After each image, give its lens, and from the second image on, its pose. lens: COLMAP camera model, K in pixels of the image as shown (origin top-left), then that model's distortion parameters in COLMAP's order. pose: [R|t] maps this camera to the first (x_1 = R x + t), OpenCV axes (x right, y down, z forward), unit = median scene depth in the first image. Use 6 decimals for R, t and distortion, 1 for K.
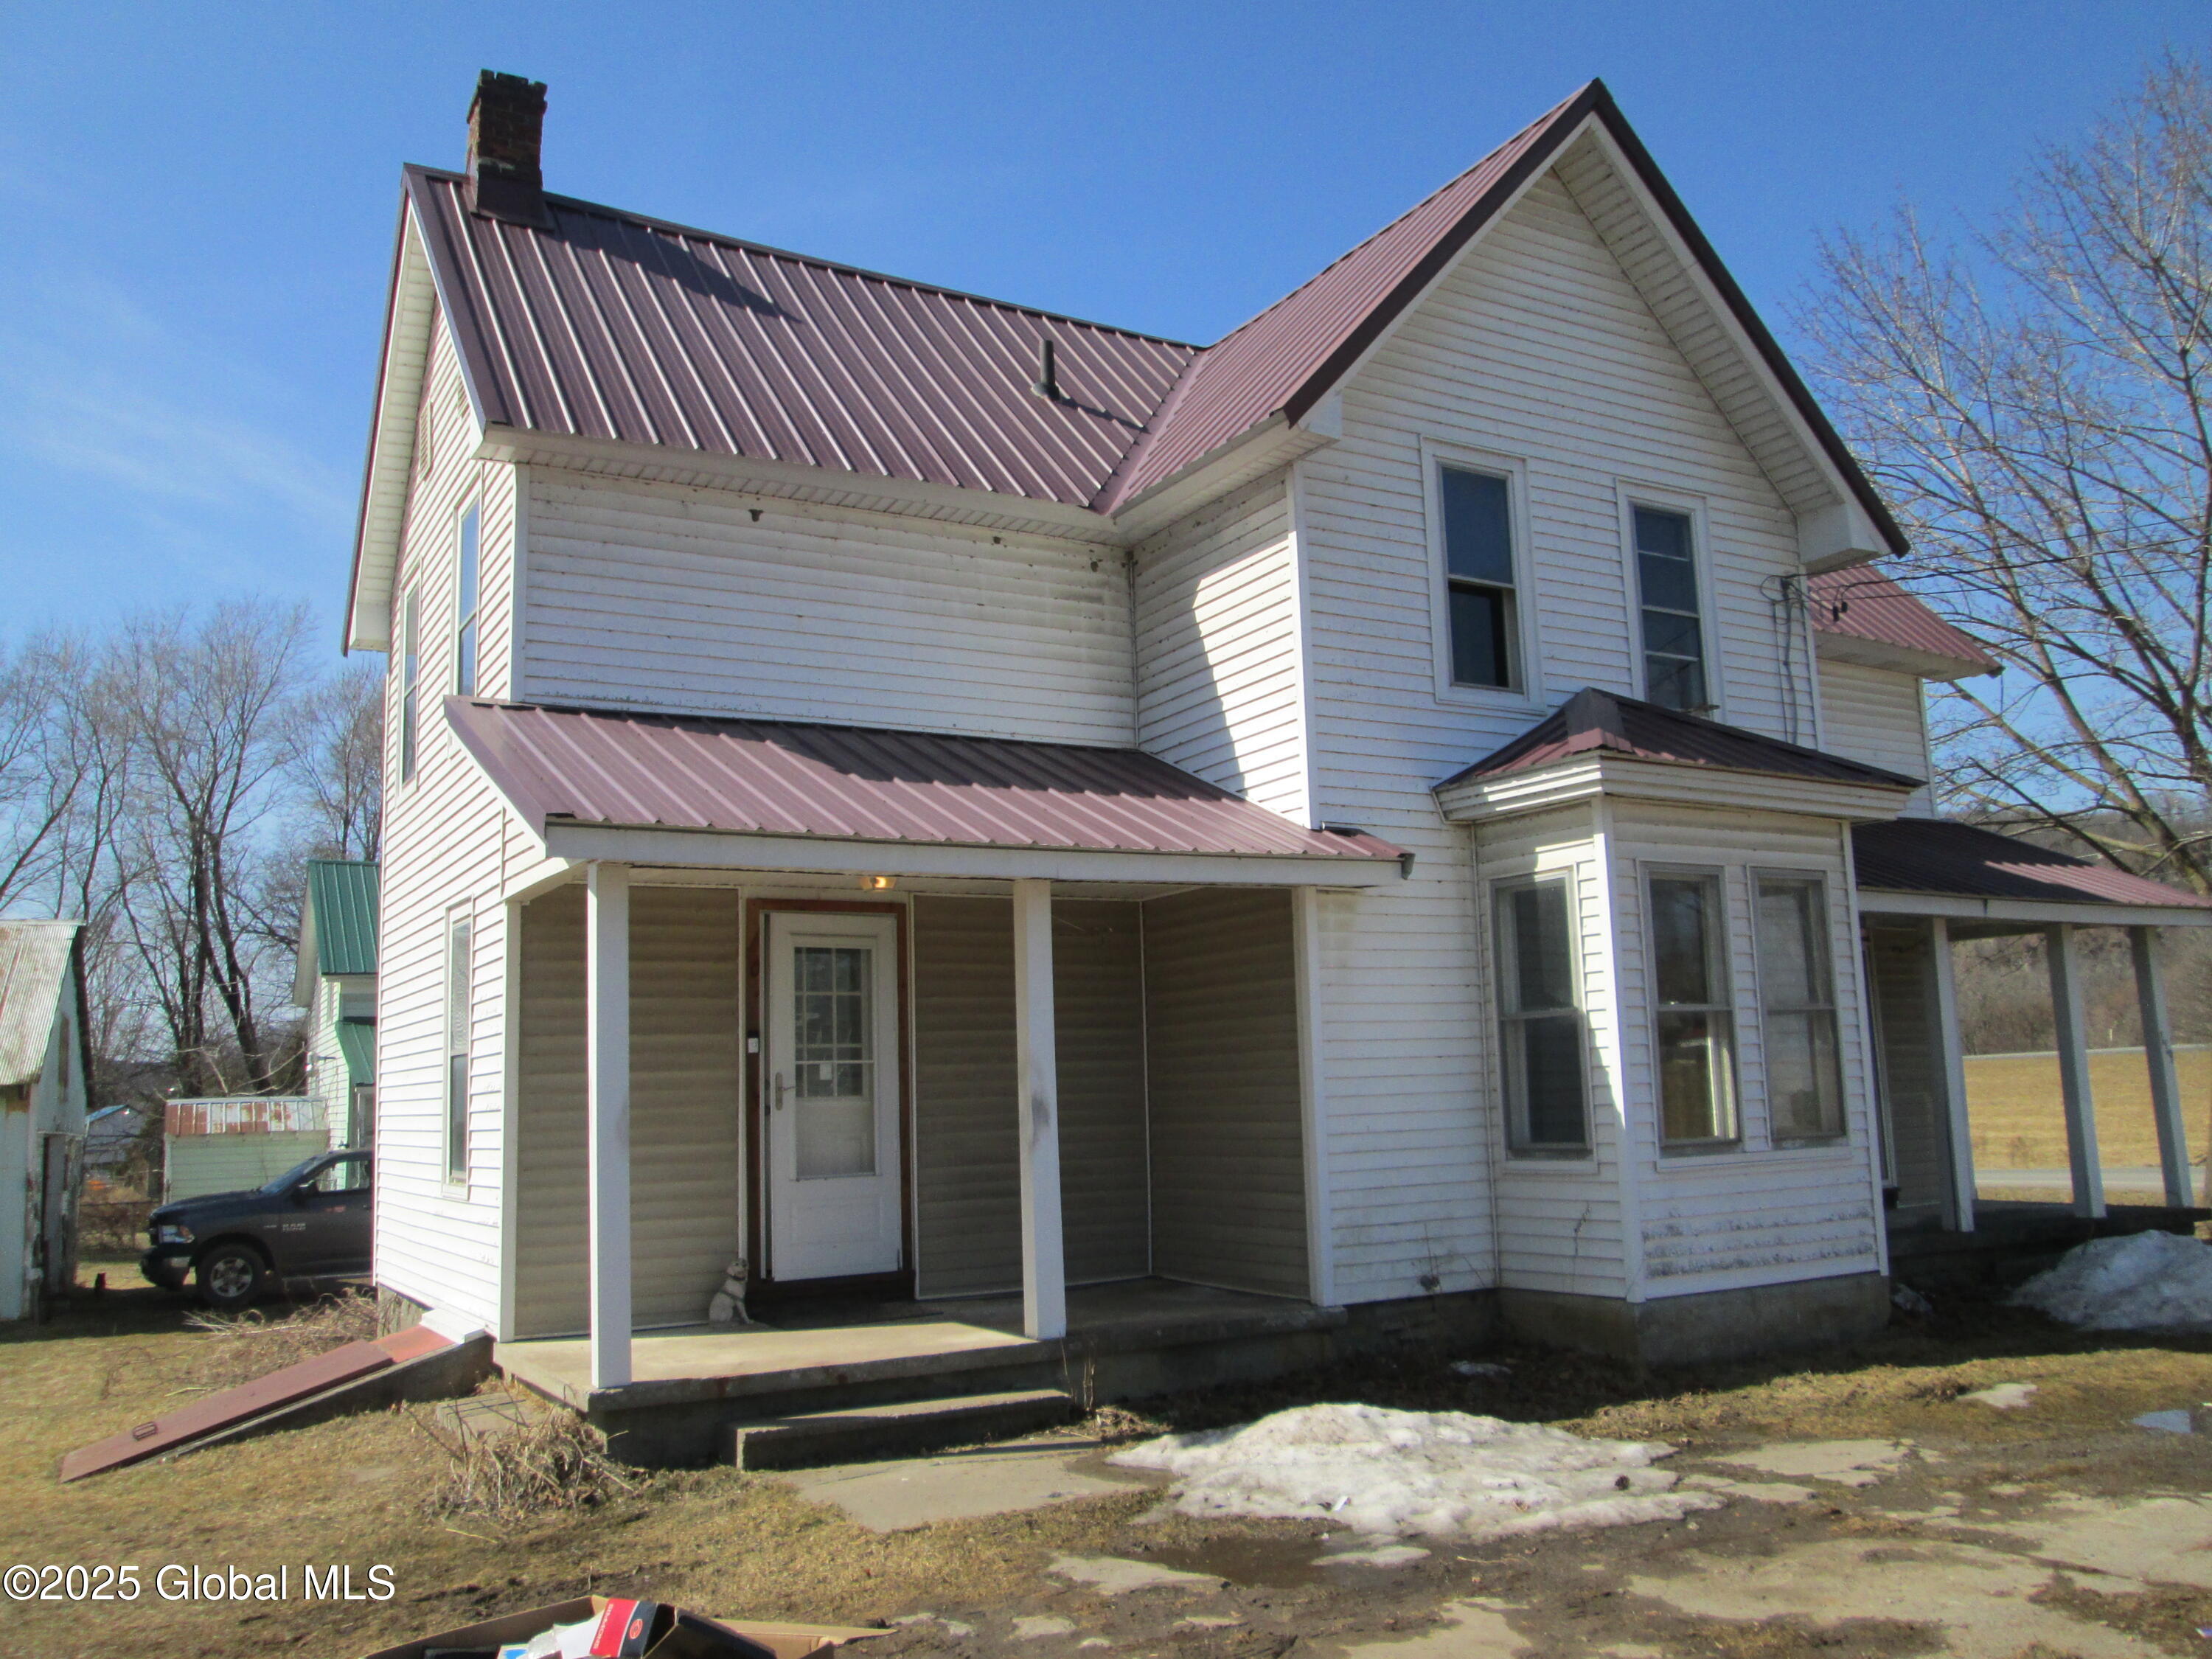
lens RADIAL K [[1806.3, 0, 1106.0], [0, 1806.3, 835.0], [0, 0, 1]] dist [-0.018744, -0.006447]
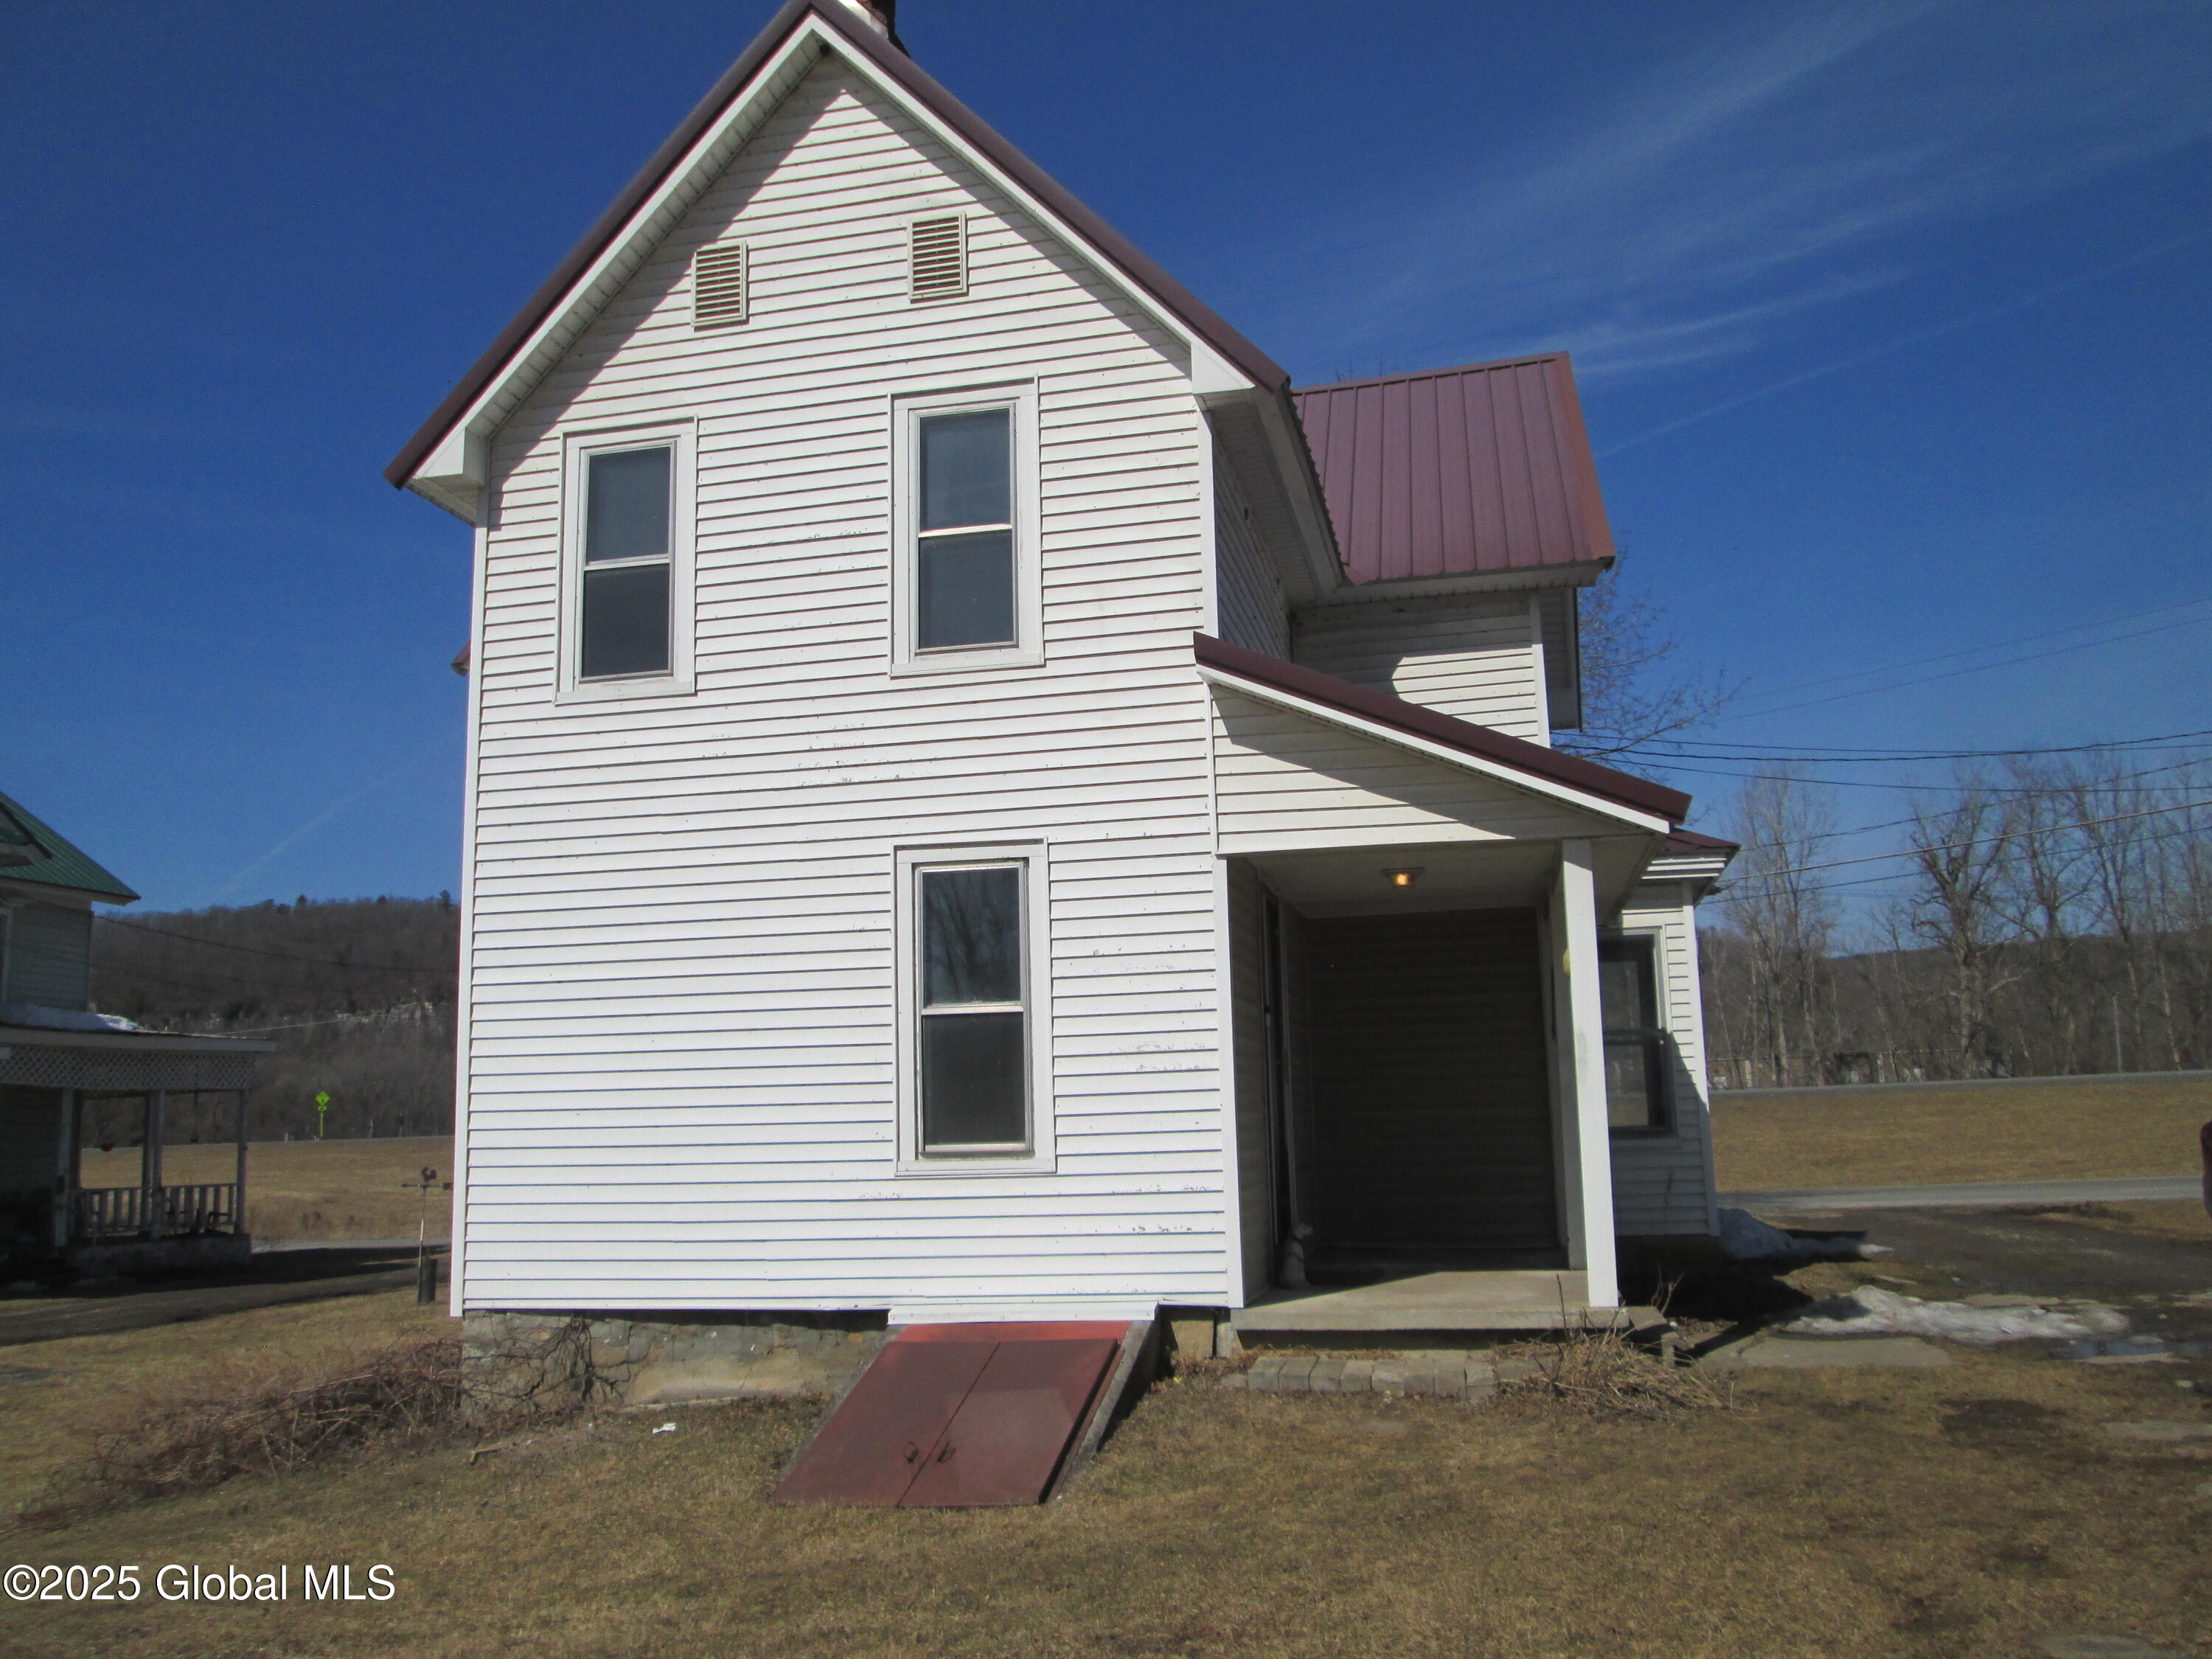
lens RADIAL K [[1806.3, 0, 1104.7], [0, 1806.3, 829.8], [0, 0, 1]] dist [-0.018744, -0.006447]
pose [[0.698798, 0.134276, 0.702603, -1.001088], [-0.103254, 0.990872, -0.086673, 0.106174], [-0.707828, -0.011979, 0.706284, 0.318378]]
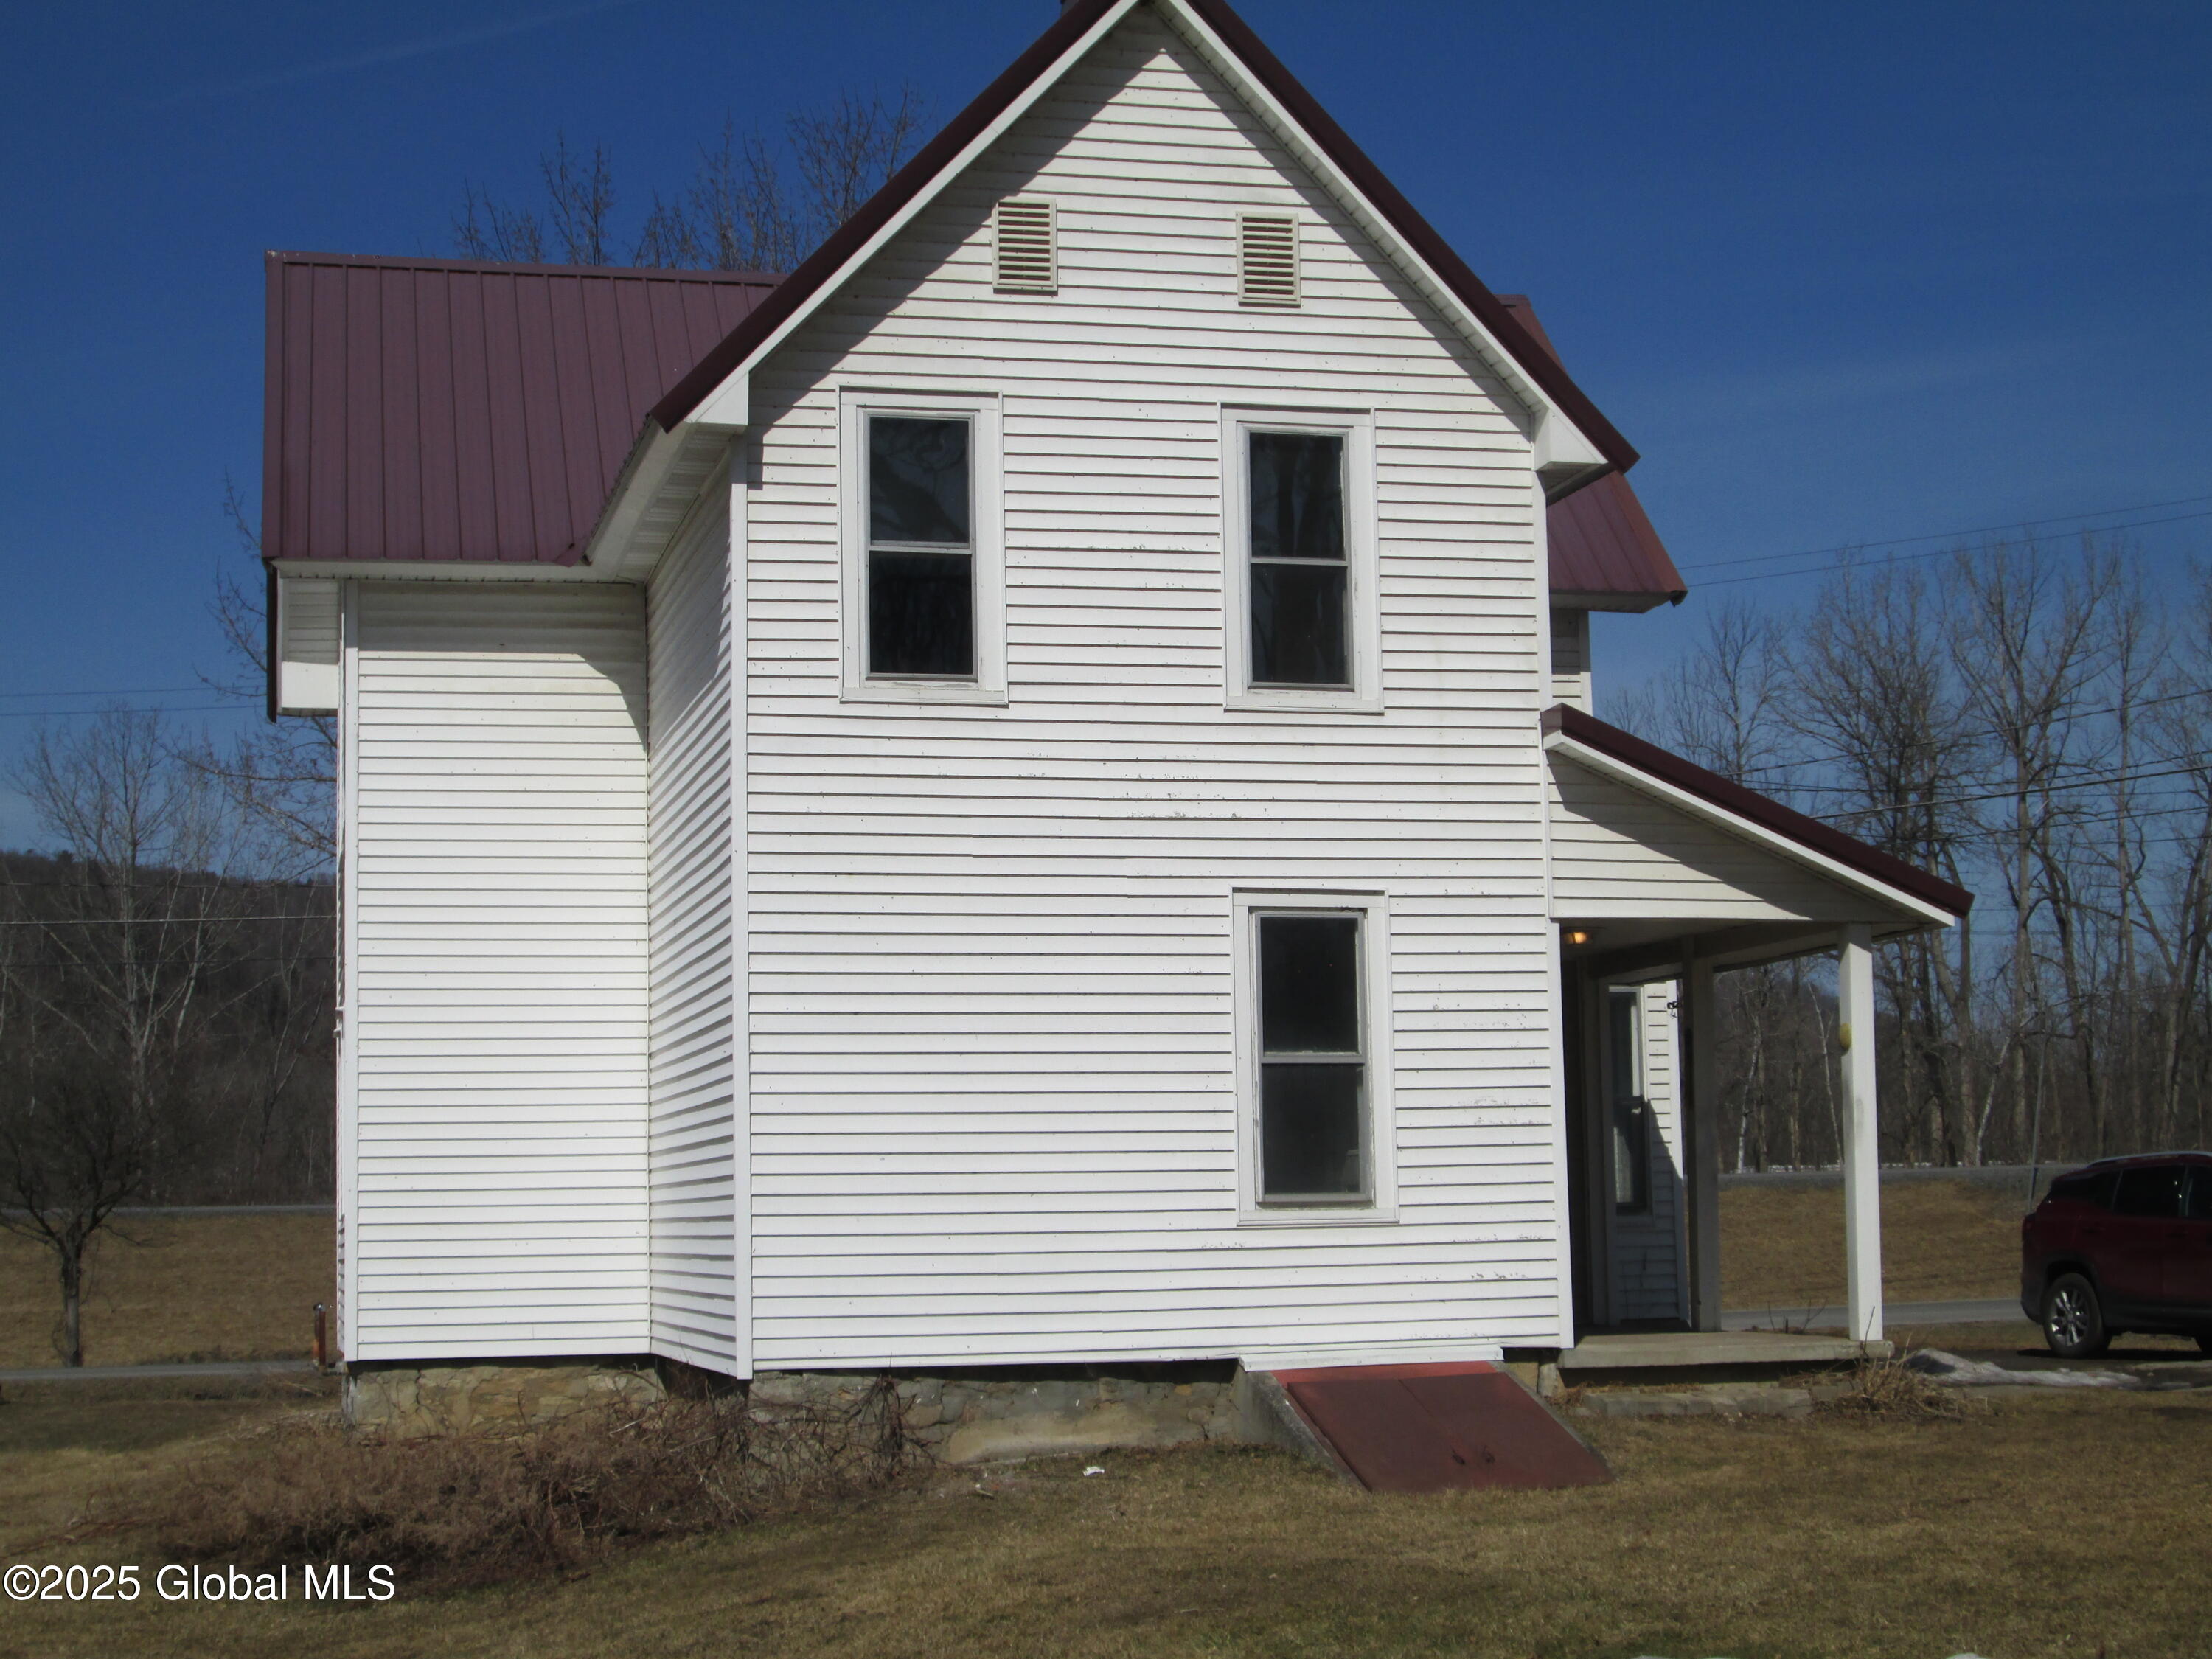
lens RADIAL K [[3709.7, 0, 1107.6], [0, 3709.7, 829.6], [0, 0, 1]] dist [-0.055266, 0.000000]
pose [[0.290231, 0.136456, 0.947178, -2.263085], [-0.130086, 0.986219, -0.102220, 0.219654], [-0.948074, -0.093548, 0.303982, 0.566603]]
